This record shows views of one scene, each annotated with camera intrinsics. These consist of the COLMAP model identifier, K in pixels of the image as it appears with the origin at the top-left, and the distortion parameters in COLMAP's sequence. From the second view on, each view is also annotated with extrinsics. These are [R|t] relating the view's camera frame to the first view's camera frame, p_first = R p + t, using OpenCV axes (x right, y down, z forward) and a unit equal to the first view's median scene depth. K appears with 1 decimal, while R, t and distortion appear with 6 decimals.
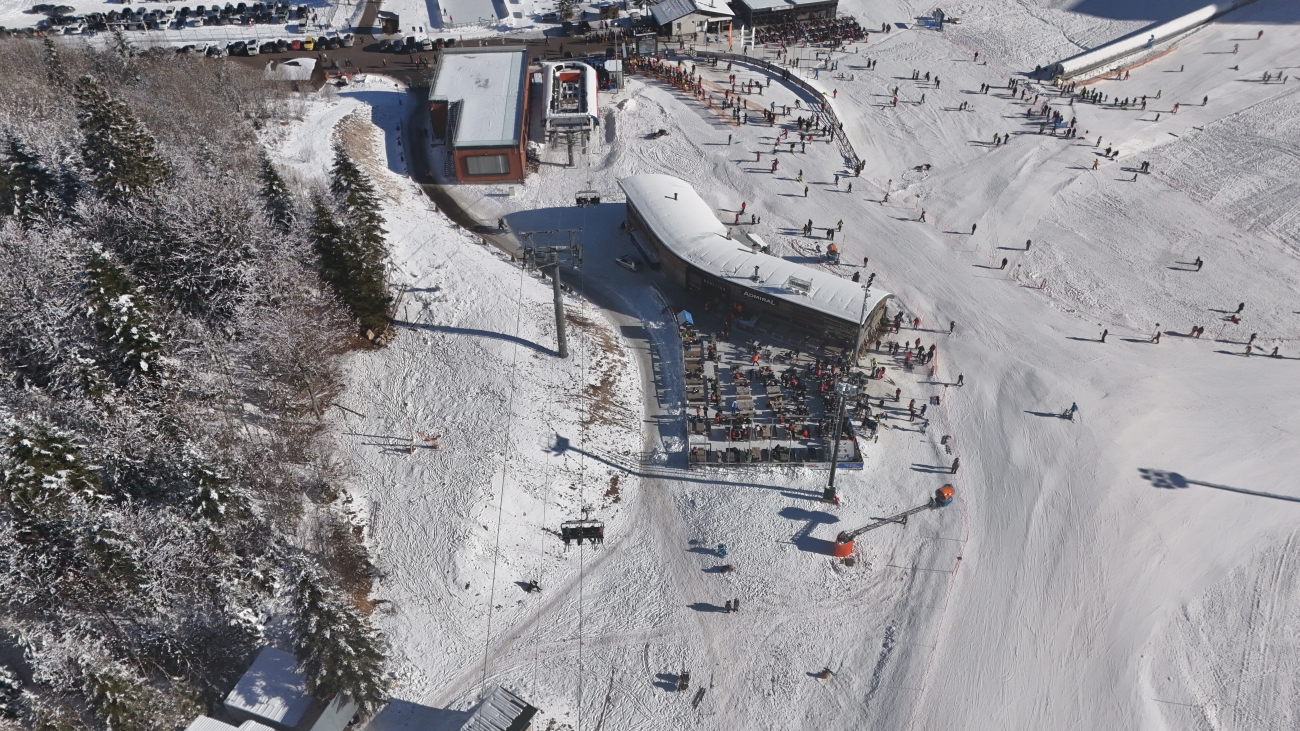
lens RADIAL K [[945.2, 0, 657.2], [0, 945.2, 360.7], [0, 0, 1]] dist [0.083616, -0.075652]
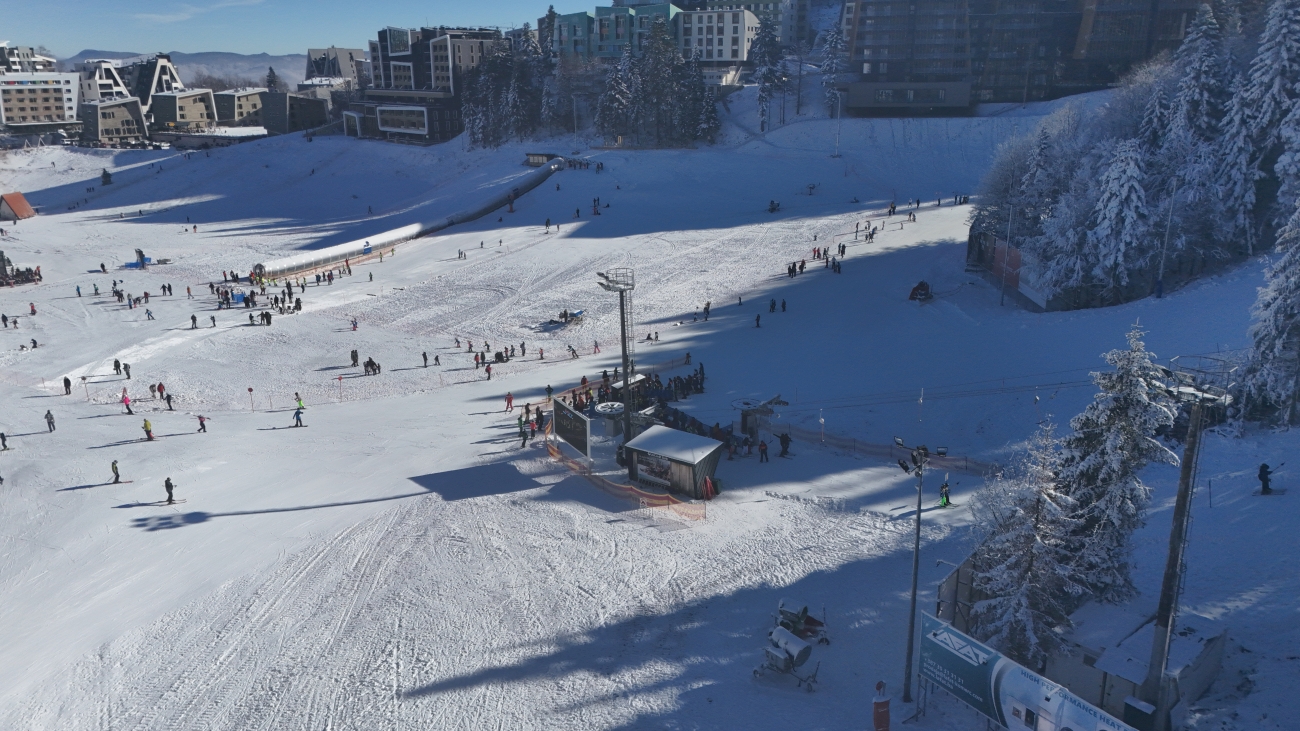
lens RADIAL K [[945.2, 0, 651.2], [0, 945.2, 365.6], [0, 0, 1]] dist [0.083616, -0.075652]
pose [[0.856088, -0.149605, 0.494703, 0.491166], [0.338658, 0.885442, -0.318282, 0.347825], [-0.390414, 0.440012, 0.808681, 0.283460]]
